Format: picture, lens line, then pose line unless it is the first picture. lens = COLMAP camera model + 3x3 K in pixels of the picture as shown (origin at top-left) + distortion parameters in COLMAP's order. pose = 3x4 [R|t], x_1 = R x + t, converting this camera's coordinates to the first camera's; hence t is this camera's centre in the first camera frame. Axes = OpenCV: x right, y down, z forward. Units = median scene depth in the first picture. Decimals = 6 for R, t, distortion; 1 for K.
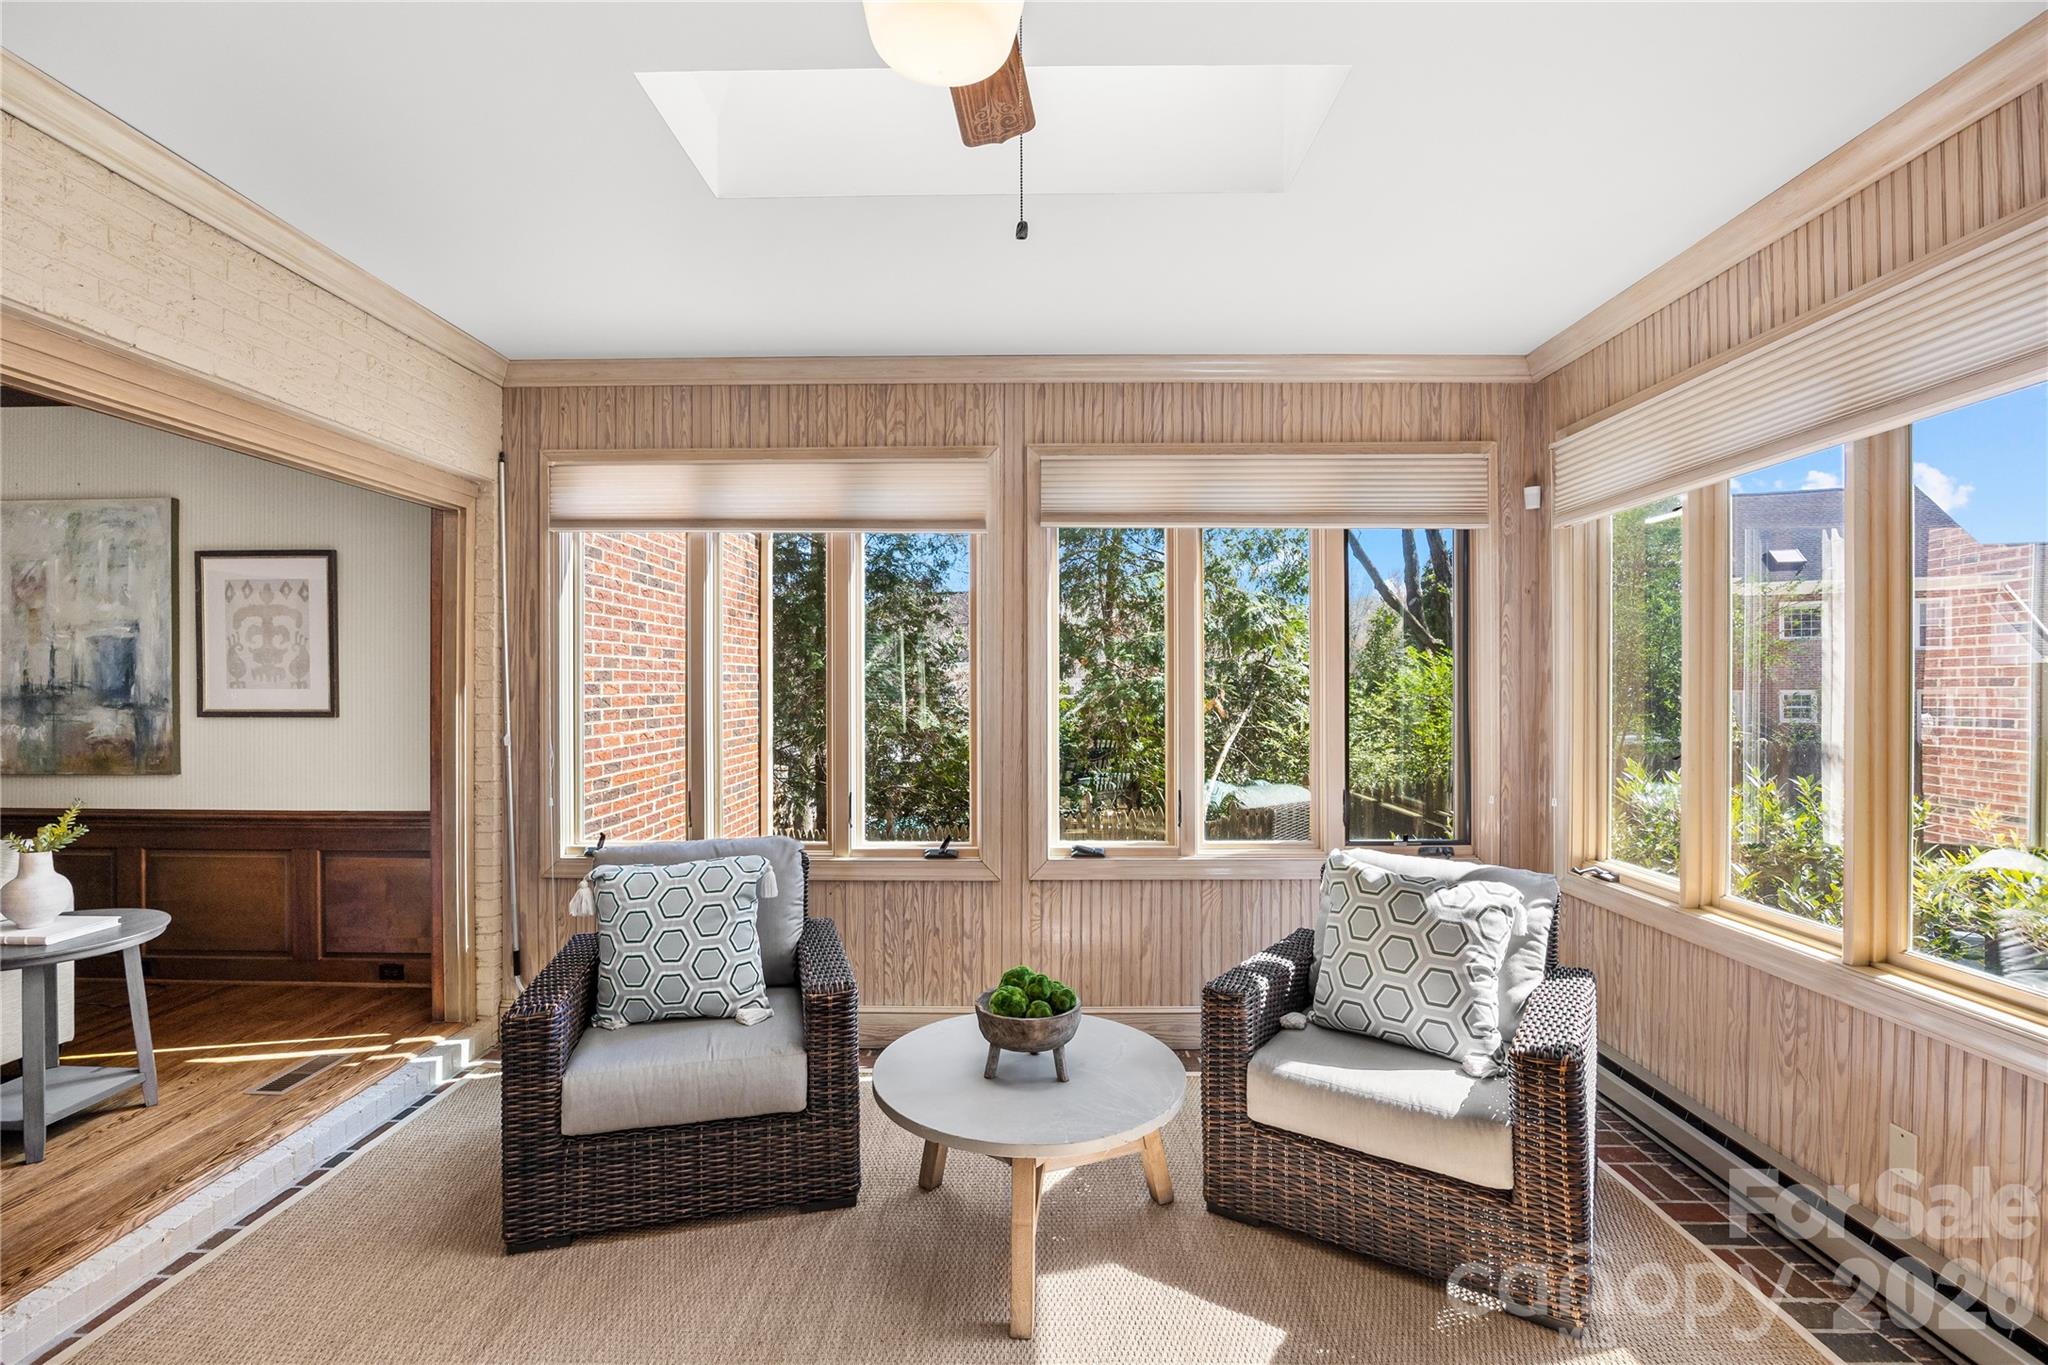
lens RADIAL K [[912.9, 0, 1024.0], [0, 912.9, 682.5], [0, 0, 1]] dist [-0.035730, 0.004954]
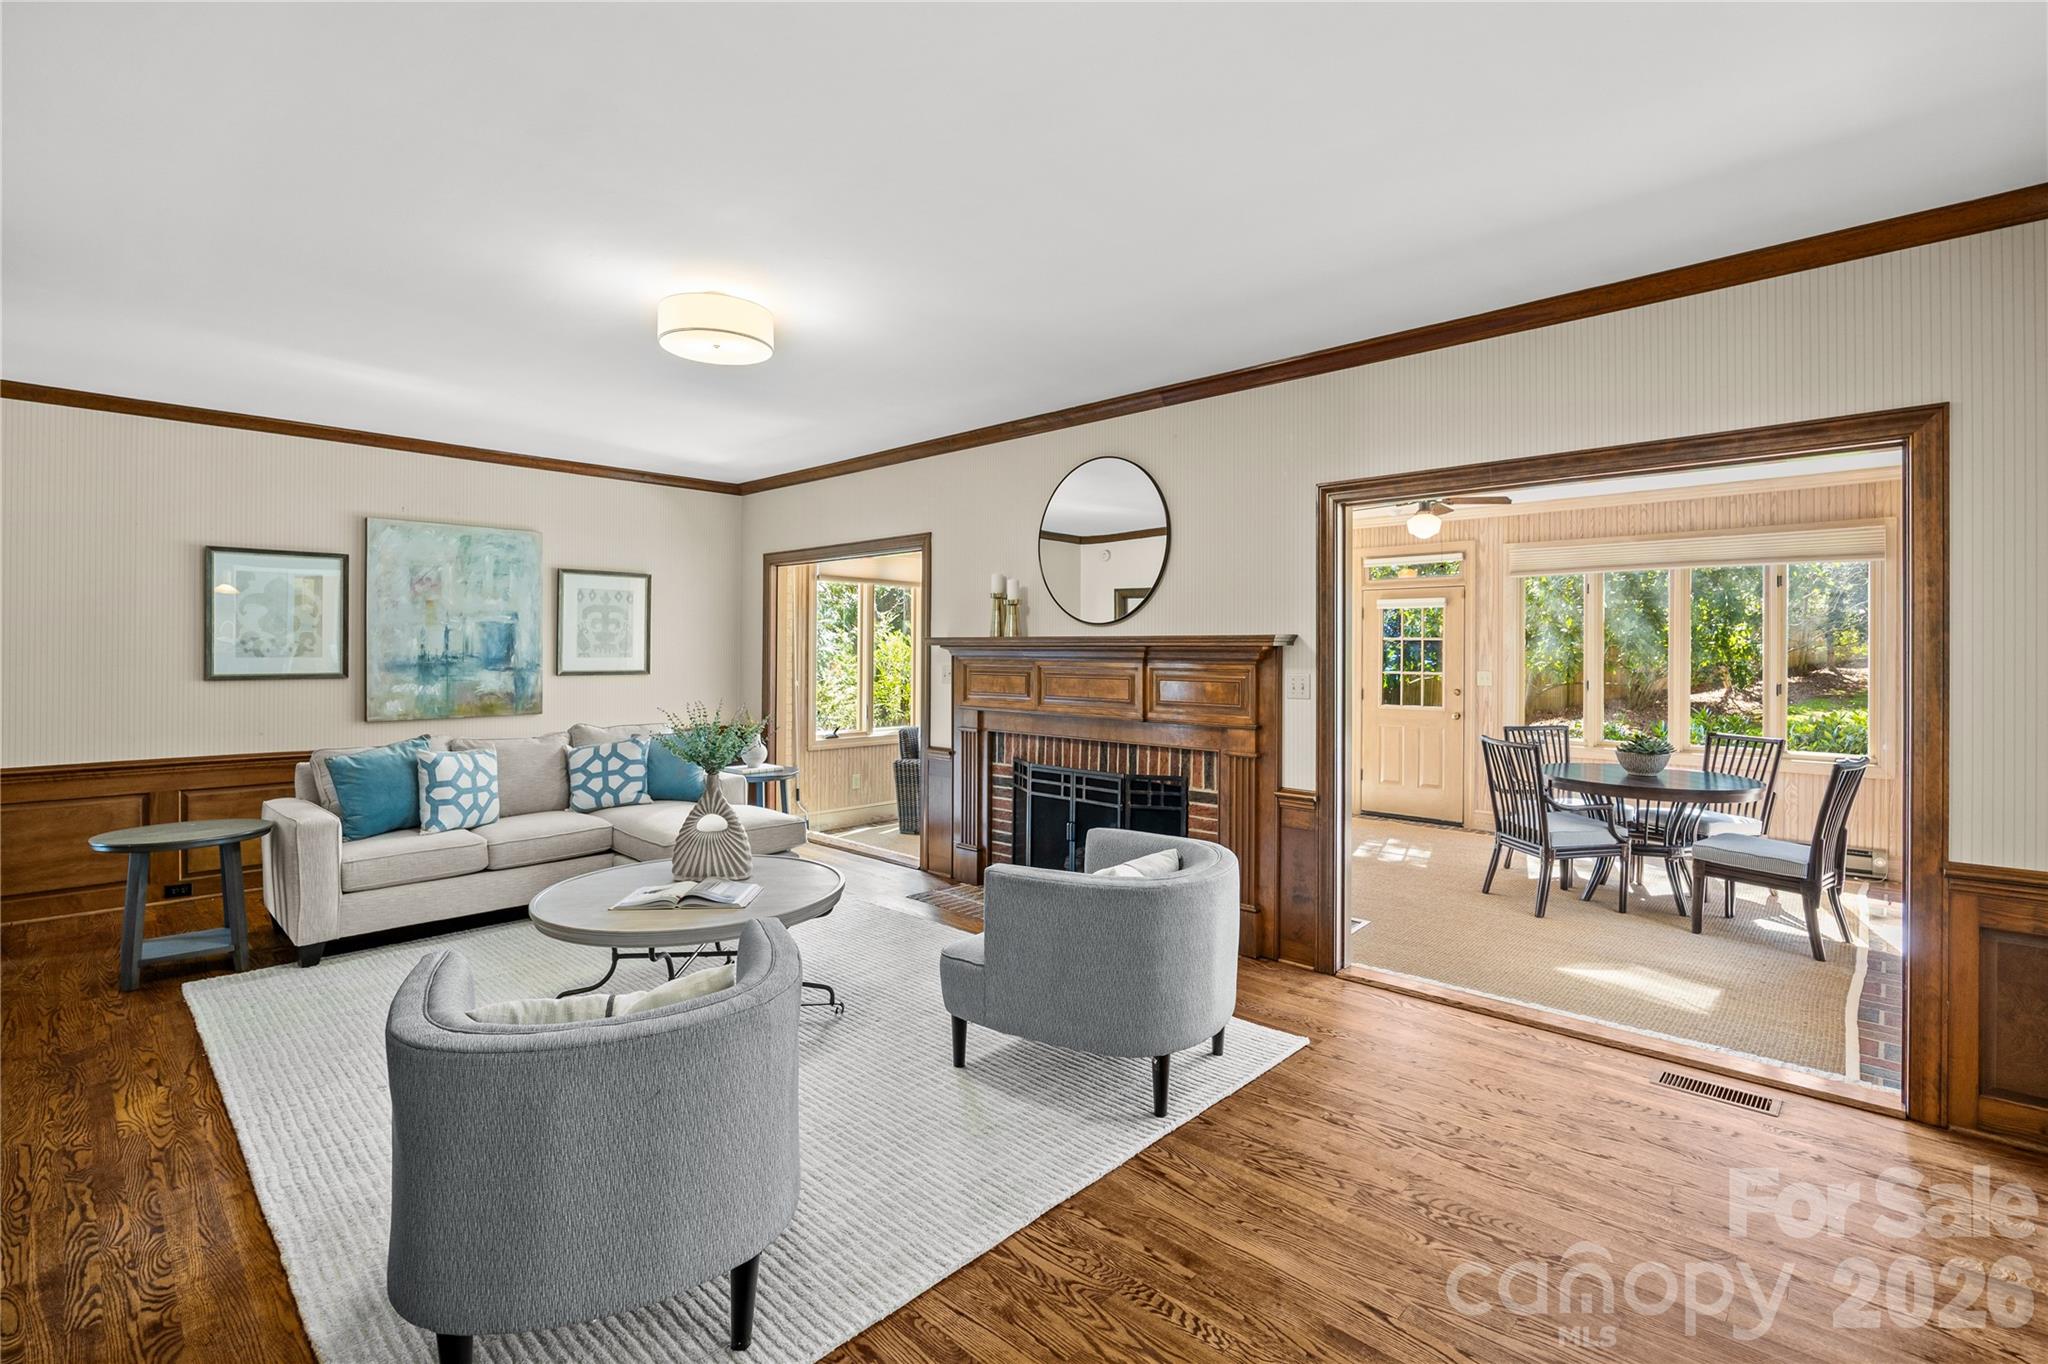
lens RADIAL K [[921.6, 0, 1046.4], [0, 921.6, 651.1], [0, 0, 1]] dist [-0.014189, 0.000257]
pose [[0.678374, 0.002789, 0.734711, -1.639652], [-0.004618, 0.999989, 0.000468, -0.009420], [-0.734702, -0.003710, 0.678380, -0.760158]]
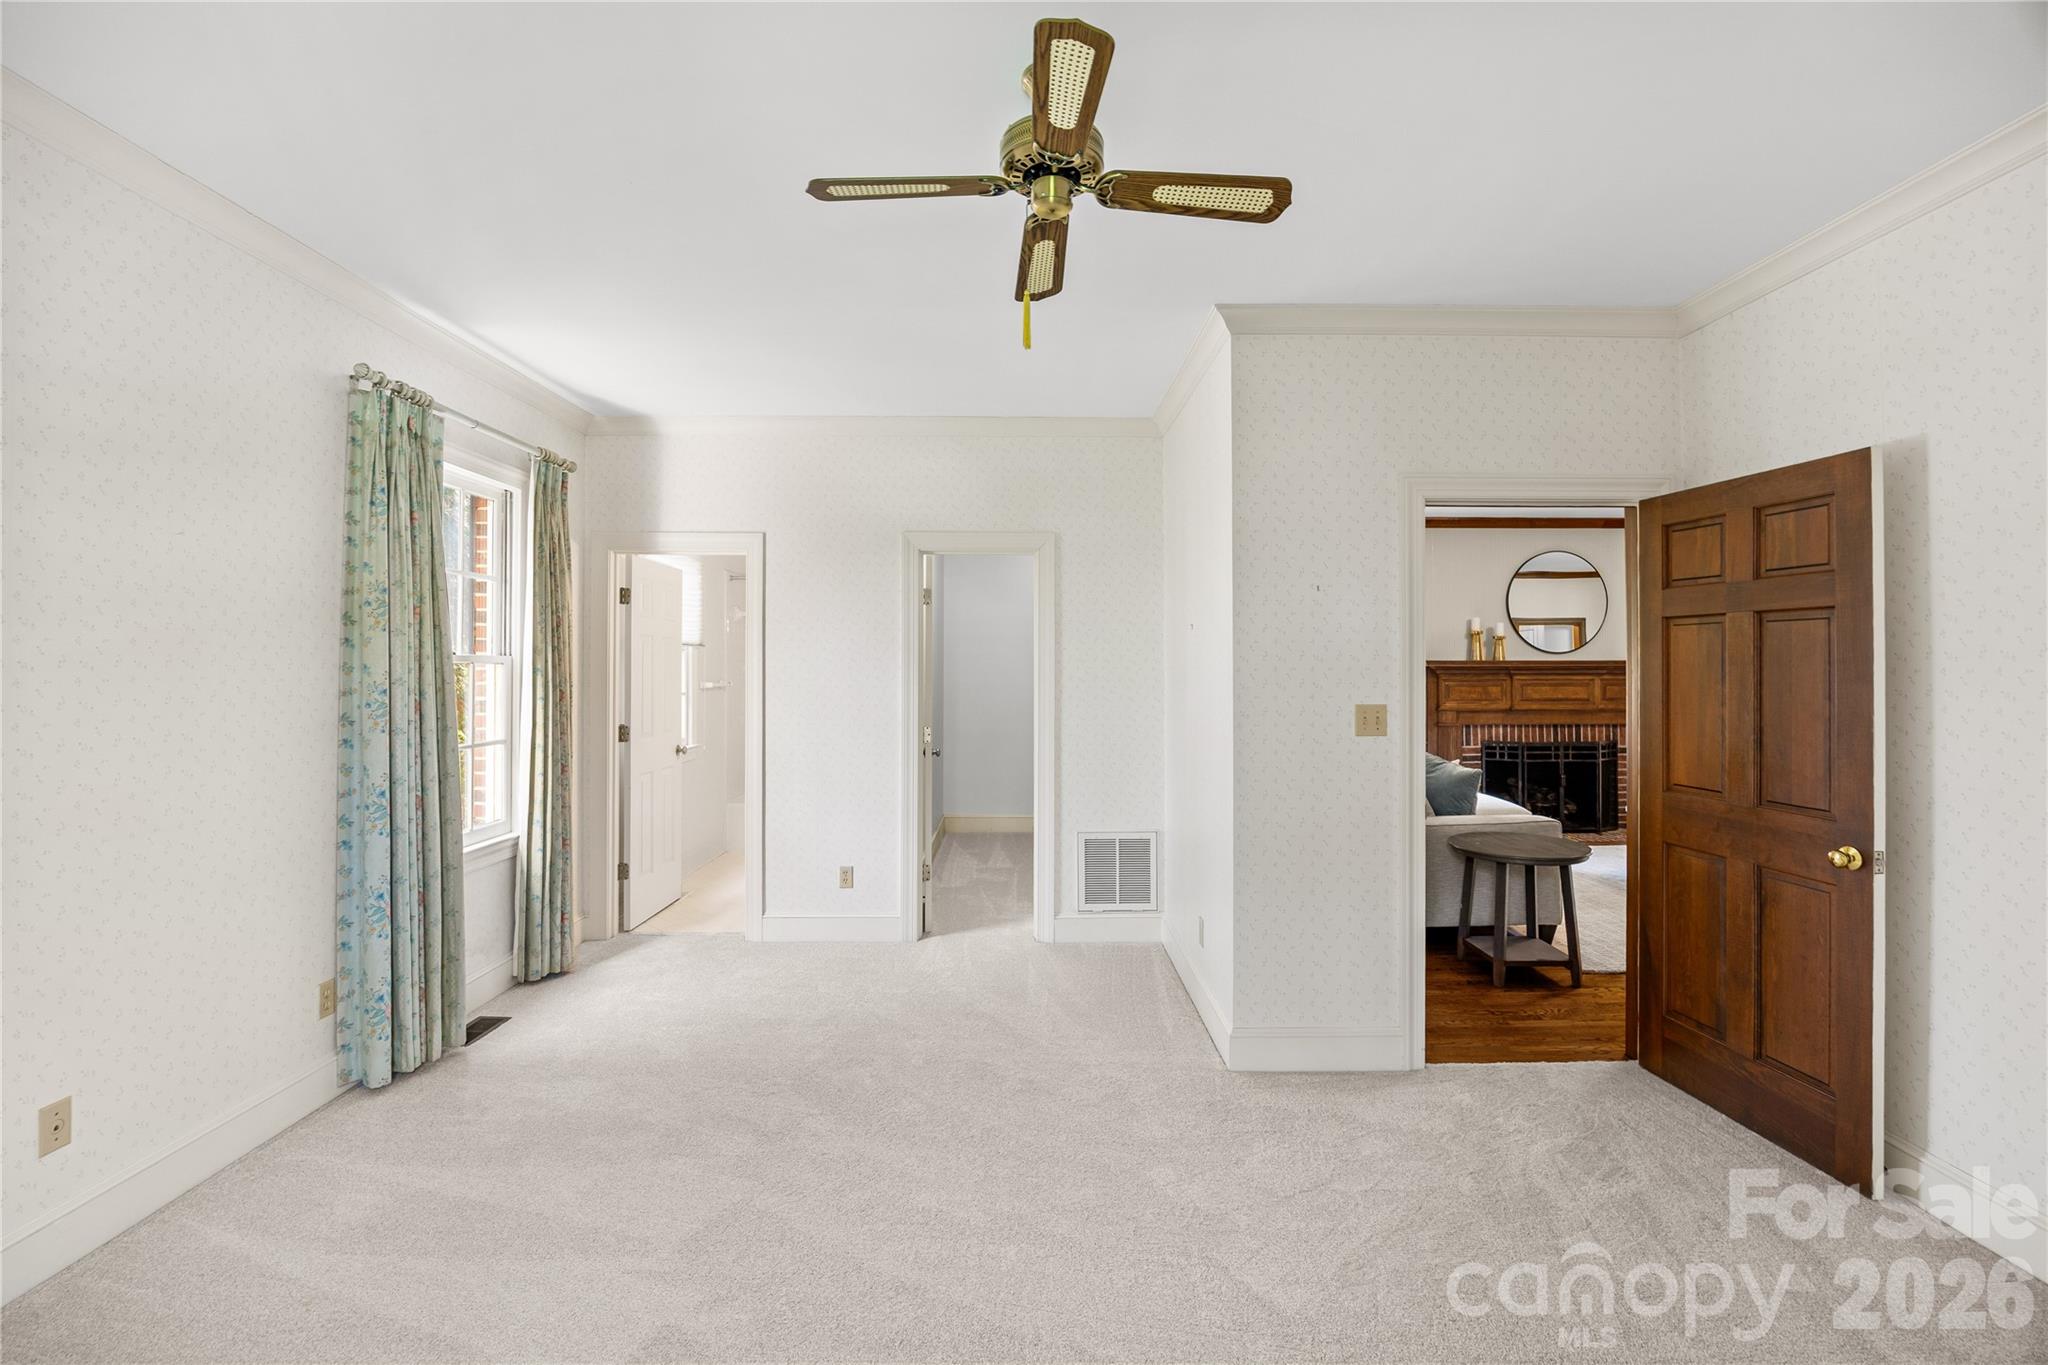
lens RADIAL K [[893.6, 0, 1022.6], [0, 893.6, 660.5], [0, 0, 1]] dist [-0.023133, 0.000020]
pose [[-0.017996, 0.004077, 0.999830, -2.645839], [-0.000887, 0.999991, -0.004093, -0.020436], [-0.999838, -0.000960, -0.017992, 1.309368]]
